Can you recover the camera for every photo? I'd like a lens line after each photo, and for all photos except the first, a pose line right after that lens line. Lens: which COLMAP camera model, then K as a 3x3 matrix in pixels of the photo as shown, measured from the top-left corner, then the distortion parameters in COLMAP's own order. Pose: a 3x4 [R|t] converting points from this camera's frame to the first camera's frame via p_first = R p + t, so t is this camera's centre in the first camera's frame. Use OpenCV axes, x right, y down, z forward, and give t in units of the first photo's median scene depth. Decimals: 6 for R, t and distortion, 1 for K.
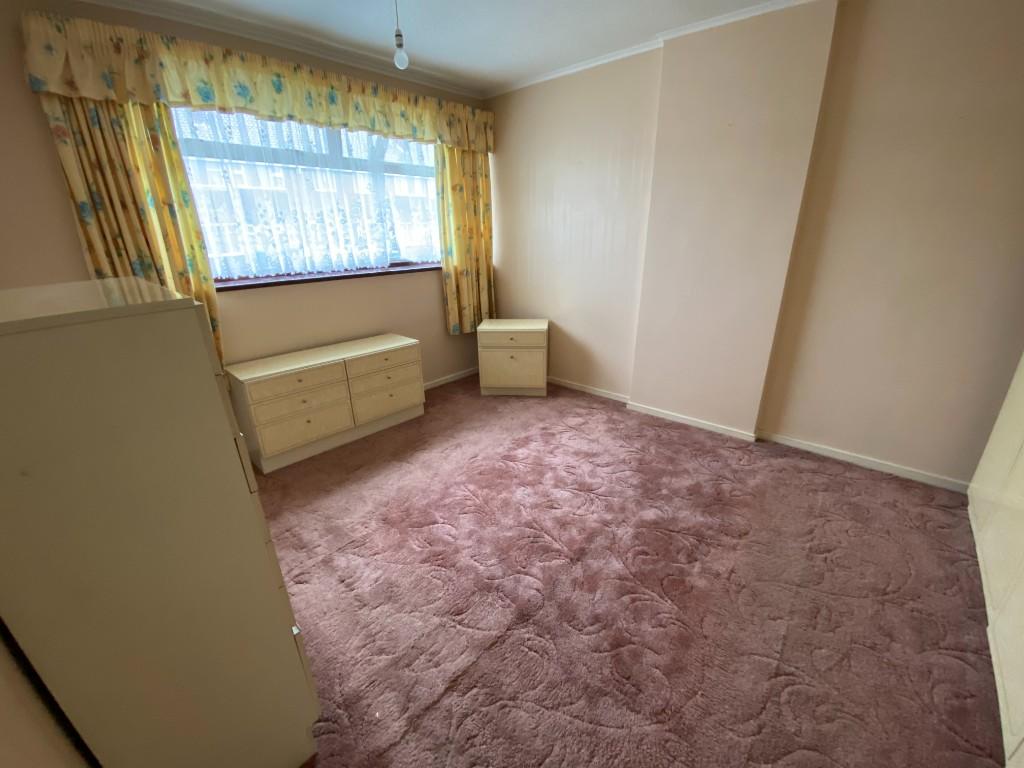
lens RADIAL K [[421.4, 0, 511.3], [0, 421.4, 382.4], [0, 0, 1]] dist [0.019474, -0.010347]
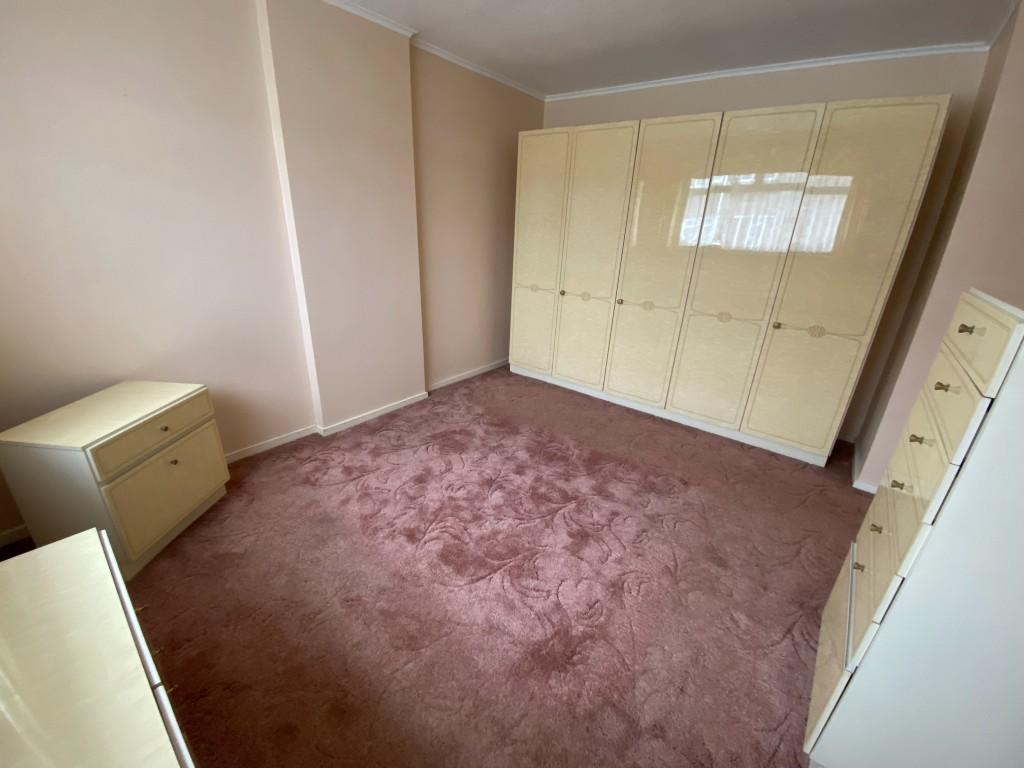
lens RADIAL K [[421.4, 0, 508.9], [0, 421.4, 384.9], [0, 0, 1]] dist [0.019474, -0.010347]
pose [[-0.065660, -0.339842, 0.938188, -0.571840], [0.310682, 0.886520, 0.342869, -0.233565], [-0.948243, 0.313991, 0.047374, 0.691873]]
